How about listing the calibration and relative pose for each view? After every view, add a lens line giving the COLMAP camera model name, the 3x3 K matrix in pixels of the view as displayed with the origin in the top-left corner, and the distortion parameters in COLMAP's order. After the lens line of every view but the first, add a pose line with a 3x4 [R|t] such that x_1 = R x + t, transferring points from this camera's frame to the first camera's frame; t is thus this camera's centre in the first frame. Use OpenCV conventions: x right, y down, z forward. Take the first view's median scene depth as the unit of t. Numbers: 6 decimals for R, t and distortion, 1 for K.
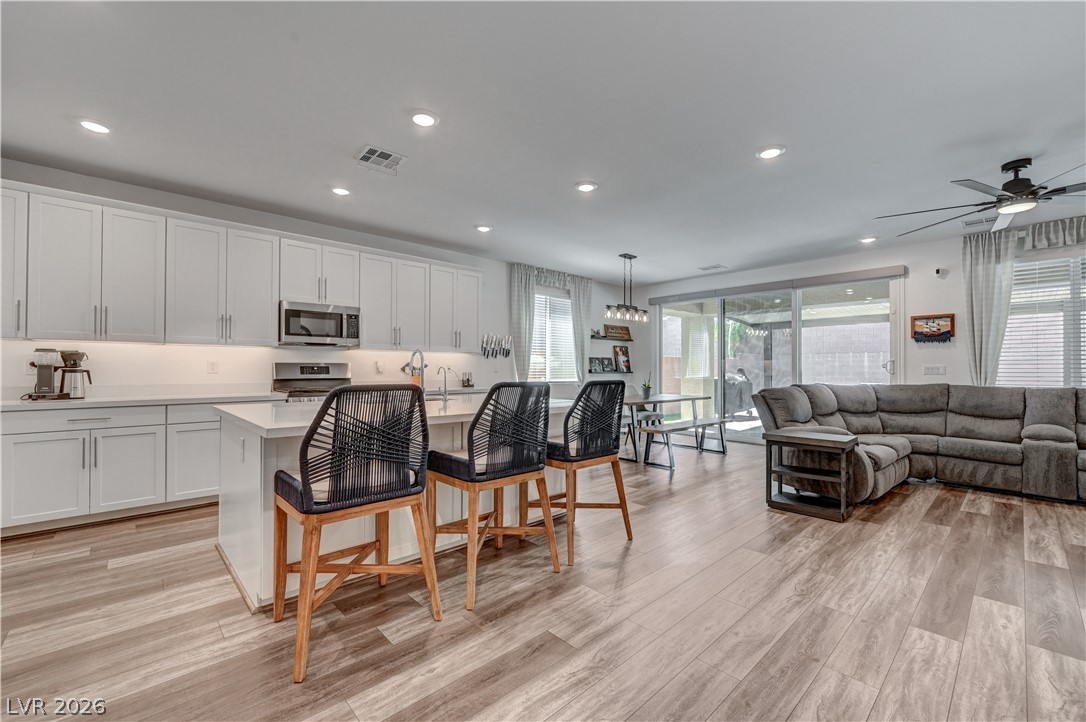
lens RADIAL K [[443.9, 0, 548.4], [0, 443.9, 364.3], [0, 0, 1]] dist [0.001477, -0.000610]
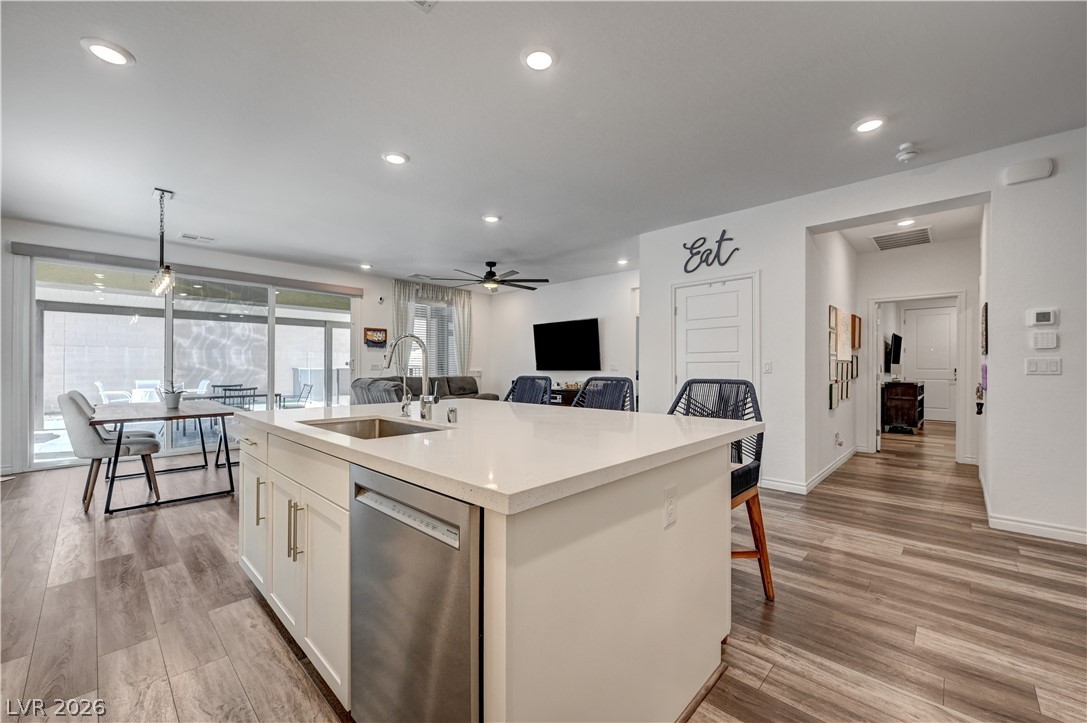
lens RADIAL K [[432.3, 0, 543.0], [0, 432.3, 366.9], [0, 0, 1]] dist [-0.002319, 0.000709]
pose [[-0.042965, -0.002042, 0.999075, -0.560062], [-0.012930, 0.999915, 0.001488, 0.004238], [-0.998993, -0.012855, -0.042988, 0.534437]]
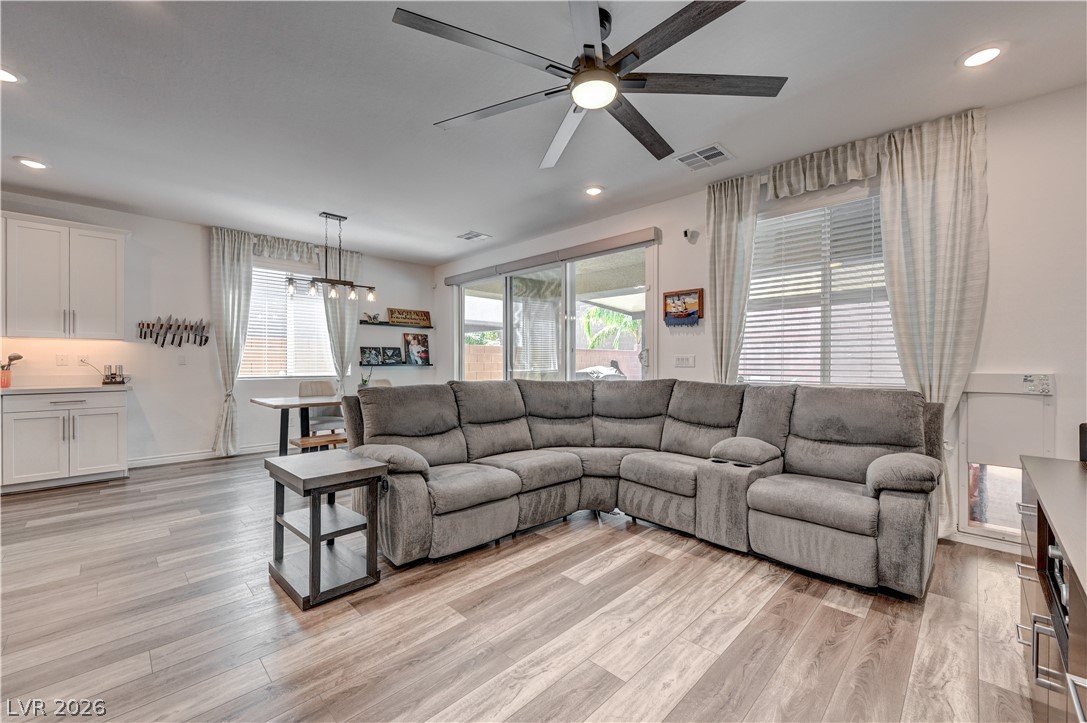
lens RADIAL K [[432.3, 0, 547.8], [0, 432.3, 364.8], [0, 0, 1]] dist [-0.002319, 0.000709]
pose [[0.999338, -0.001441, 0.036351, 0.613741], [0.000788, 0.999838, 0.017971, 0.005324], [-0.036371, -0.017930, 0.999177, 0.253909]]
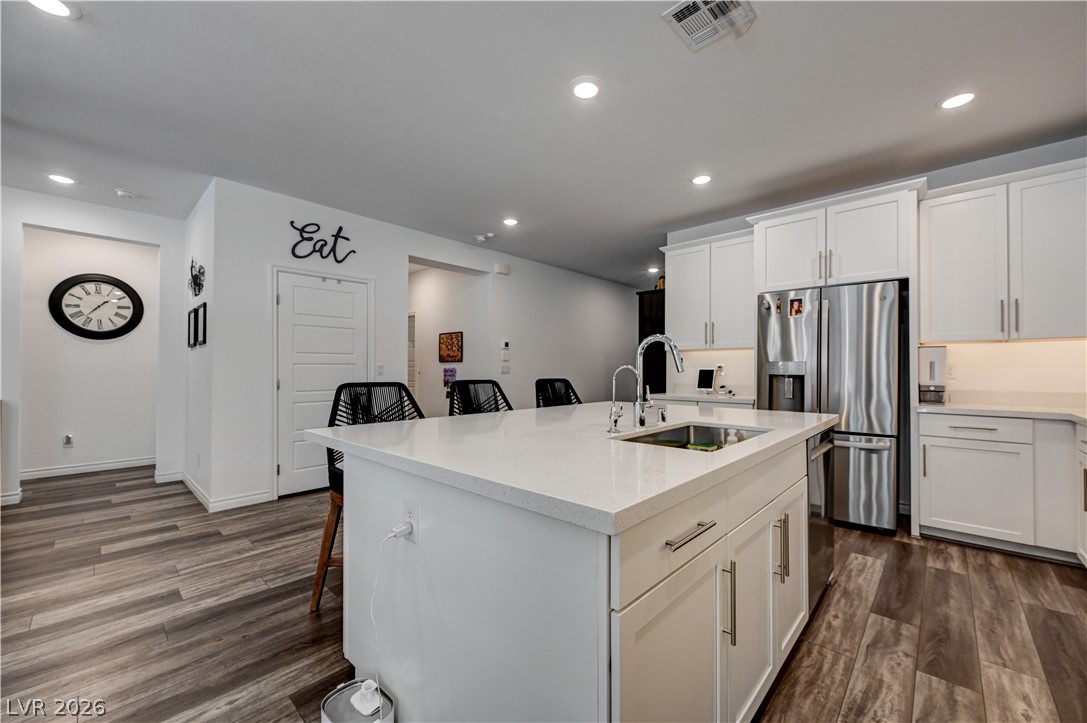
lens RADIAL K [[432.3, 0, 546.1], [0, 432.3, 365.7], [0, 0, 1]] dist [-0.002319, 0.000709]
pose [[-0.998294, -0.006441, -0.058024, -0.078265], [-0.005118, 0.999724, -0.022918, 0.011205], [0.058156, -0.022582, -0.998052, 0.968710]]
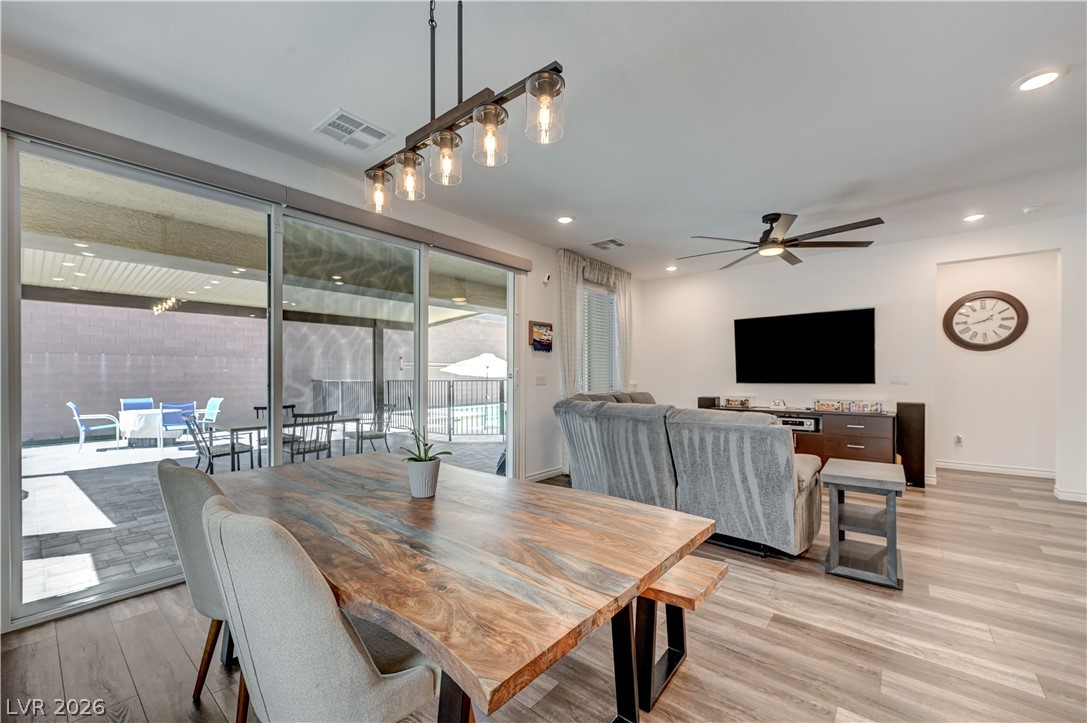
lens RADIAL K [[432.3, 0, 542.3], [0, 432.3, 378.4], [0, 0, 1]] dist [-0.002319, 0.000709]
pose [[-0.111841, -0.009299, 0.993683, -0.059783], [-0.007668, 0.999935, 0.008495, 0.001362], [-0.993697, -0.006670, -0.111905, 1.127777]]
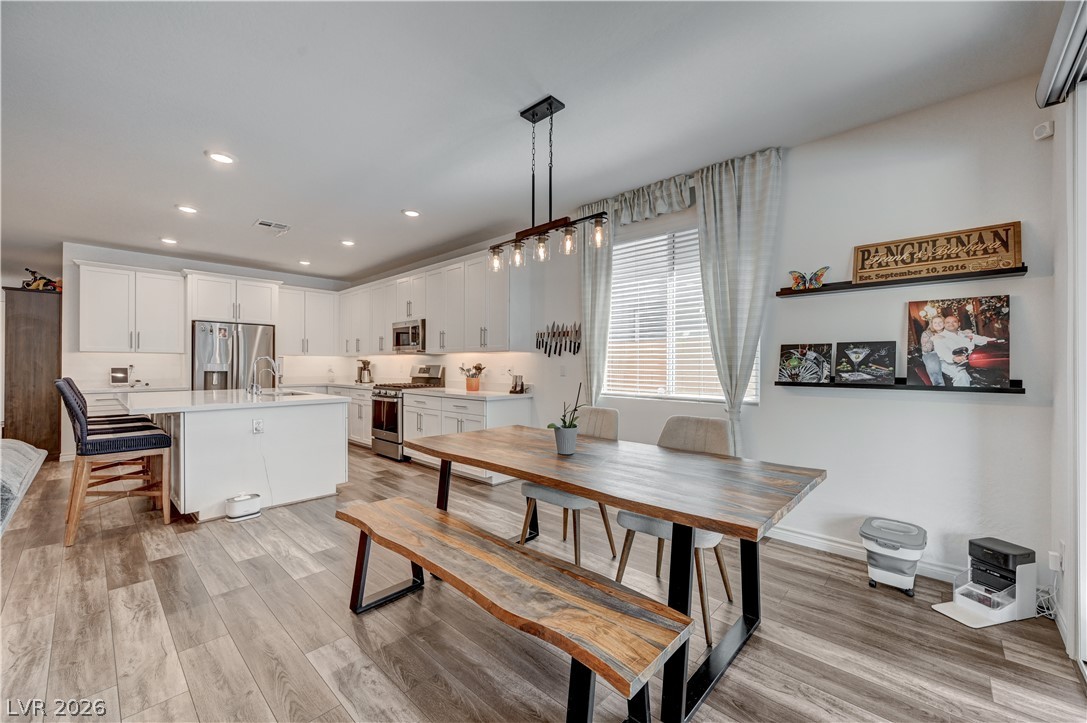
lens RADIAL K [[432.3, 0, 552.1], [0, 432.3, 362.6], [0, 0, 1]] dist [-0.002319, 0.000709]
pose [[0.065255, -0.008893, -0.997829, 0.685412], [0.007564, 0.999936, -0.008417, 0.002392], [0.997840, -0.006999, 0.065318, 1.135402]]
